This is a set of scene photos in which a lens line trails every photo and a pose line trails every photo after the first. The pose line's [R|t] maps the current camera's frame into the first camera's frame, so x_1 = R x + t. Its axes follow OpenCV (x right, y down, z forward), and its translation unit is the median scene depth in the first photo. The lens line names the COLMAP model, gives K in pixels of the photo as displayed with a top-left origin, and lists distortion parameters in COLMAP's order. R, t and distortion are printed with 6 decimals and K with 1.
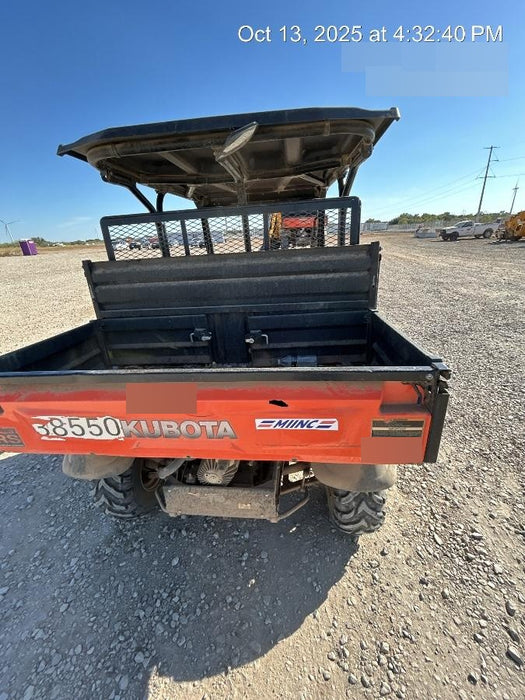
lens RADIAL K [[282.7, 0, 263.0], [0, 282.7, 350.1], [0, 0, 1]] dist [-0.000476, 0.000345]
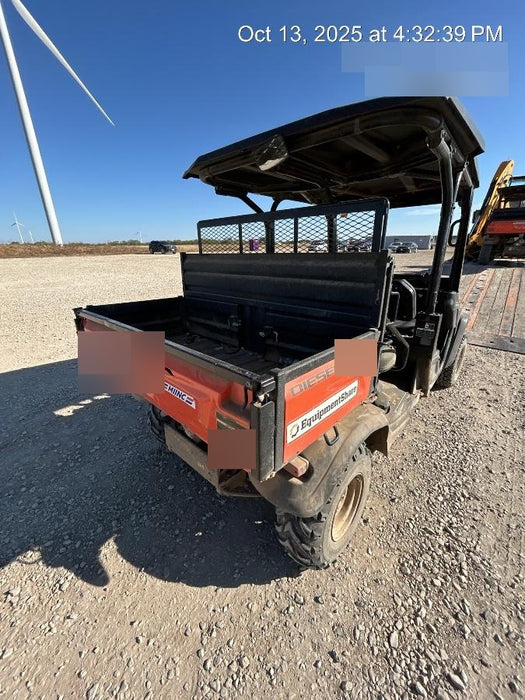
lens RADIAL K [[282.7, 0, 262.2], [0, 282.7, 350.0], [0, 0, 1]] dist [-0.000476, 0.000345]
pose [[0.796745, 0.248828, -0.550710, 0.582916], [-0.254288, 0.964735, 0.068004, -0.050329], [0.548210, 0.085858, 0.831922, 0.103101]]
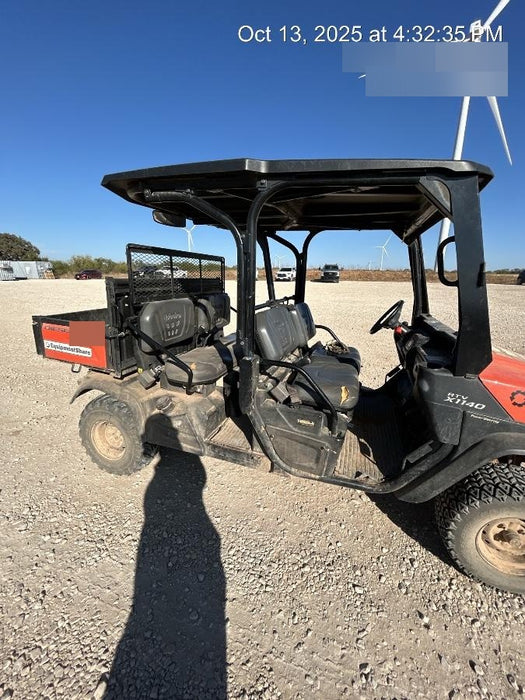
lens RADIAL K [[282.7, 0, 263.3], [0, 282.7, 348.3], [0, 0, 1]] dist [-0.000476, 0.000345]
pose [[-0.221694, 0.299966, -0.927832, 1.449338], [-0.369693, 0.854618, 0.364630, -0.779390], [0.902318, 0.423850, -0.078568, 1.736114]]
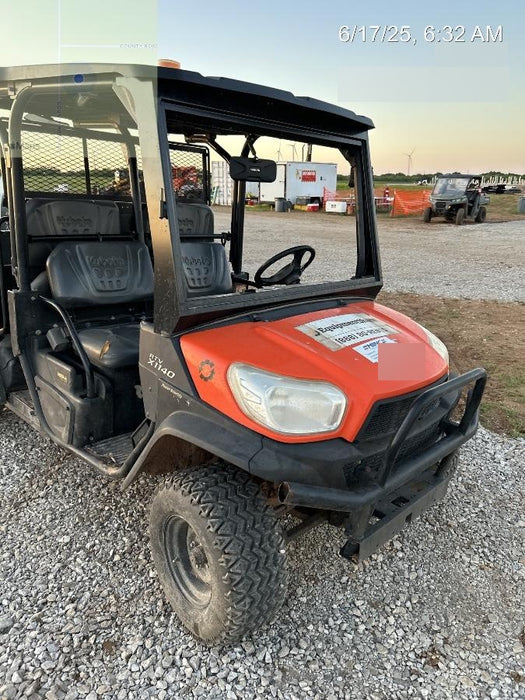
lens RADIAL K [[537.1, 0, 265.5], [0, 537.1, 351.4], [0, 0, 1]] dist [0.046049, -0.000392]
pose [[-0.607091, 0.247909, -0.754971, 1.376578], [-0.320277, 0.793162, 0.517993, -1.369848], [0.727230, 0.556269, -0.402122, 3.053706]]
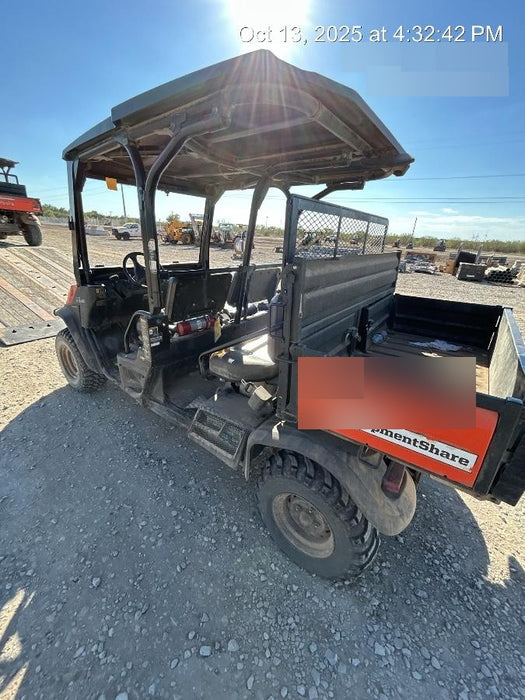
lens RADIAL K [[282.7, 0, 263.0], [0, 282.7, 350.3], [0, 0, 1]] dist [-0.000476, 0.000345]
pose [[0.503689, -0.251012, 0.826614, -1.303823], [0.243890, 0.959250, 0.142677, -0.231175], [-0.828743, 0.129738, 0.544383, 0.762006]]
